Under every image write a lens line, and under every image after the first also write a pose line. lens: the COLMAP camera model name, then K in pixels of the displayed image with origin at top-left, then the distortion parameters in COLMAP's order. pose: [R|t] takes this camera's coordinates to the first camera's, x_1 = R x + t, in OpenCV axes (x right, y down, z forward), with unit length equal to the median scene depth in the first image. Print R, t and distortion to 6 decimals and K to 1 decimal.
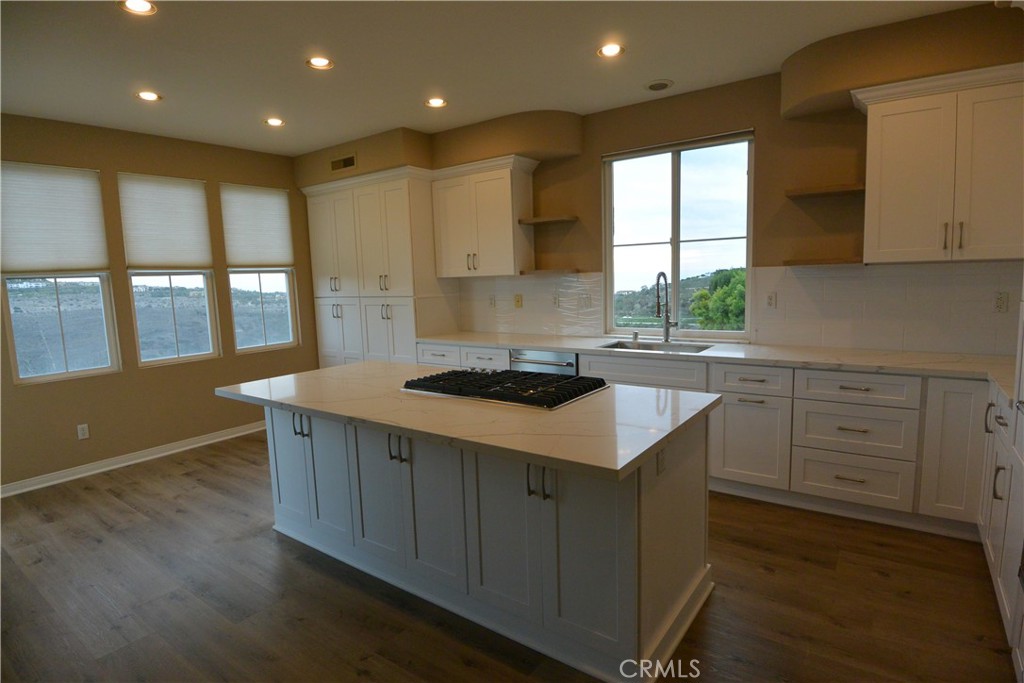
lens RADIAL K [[538.0, 0, 508.3], [0, 538.0, 340.3], [0, 0, 1]] dist [-0.006955, -0.021759]
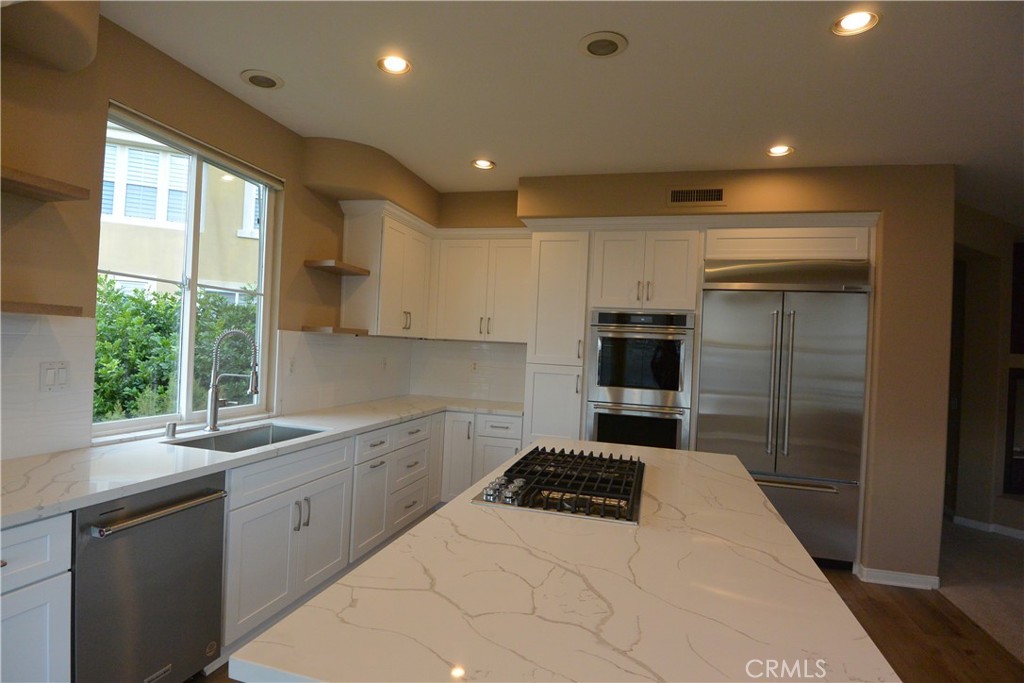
lens RADIAL K [[538.0, 0, 510.7], [0, 538.0, 341.0], [0, 0, 1]] dist [-0.006955, -0.021759]
pose [[-0.359253, 0.026914, 0.932852, -0.447164], [0.074955, 0.997187, 0.000096, -0.076066], [-0.930225, 0.069956, -0.360259, 0.830858]]
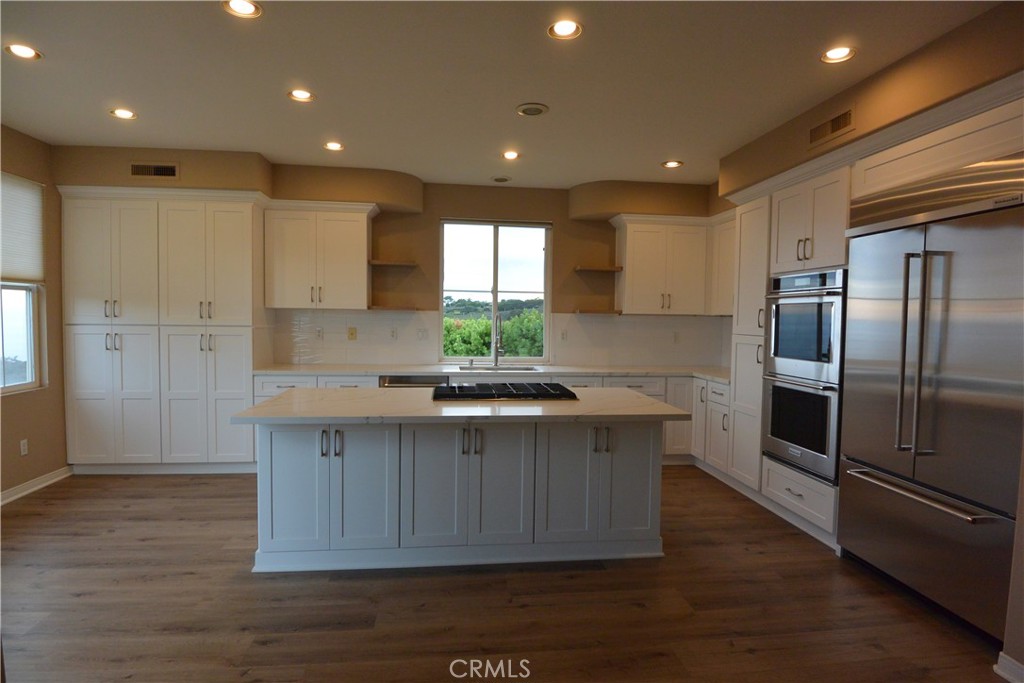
lens RADIAL K [[538.0, 0, 507.5], [0, 538.0, 341.7], [0, 0, 1]] dist [-0.006955, -0.021759]
pose [[0.730214, 0.014194, 0.683071, -0.552834], [0.041480, 0.997019, -0.065060, 0.028595], [-0.681958, 0.075842, 0.727449, 0.011532]]
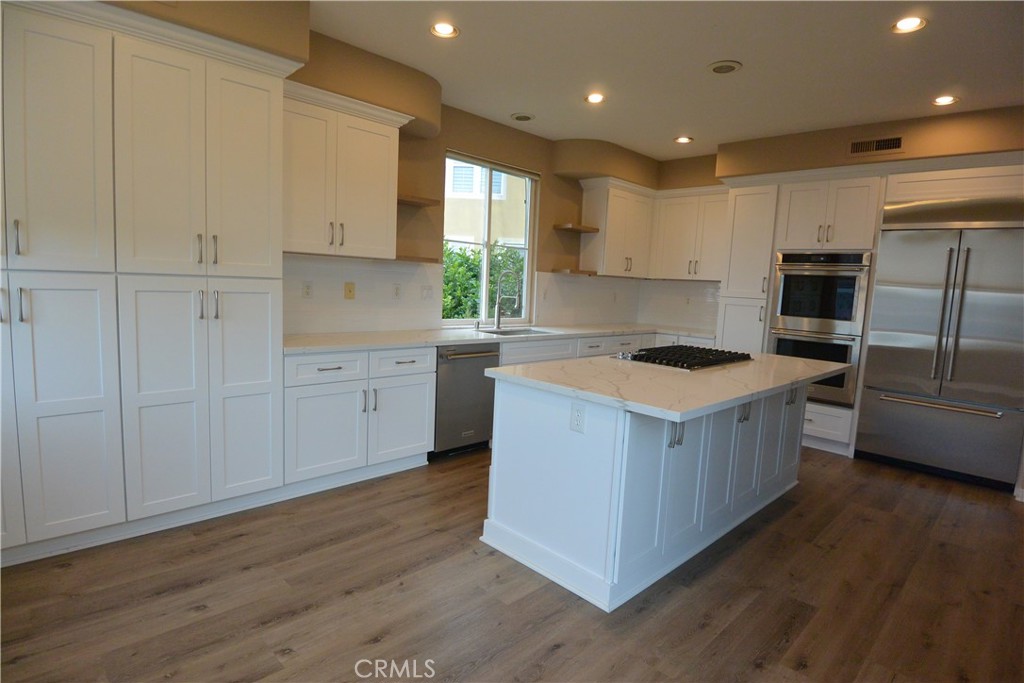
lens RADIAL K [[538.0, 0, 510.1], [0, 538.0, 344.4], [0, 0, 1]] dist [-0.006955, -0.021759]
pose [[0.154515, -0.071907, 0.985370, -0.824185], [0.064433, 0.995958, 0.062576, -0.032962], [-0.985887, 0.053821, 0.158523, 0.737566]]
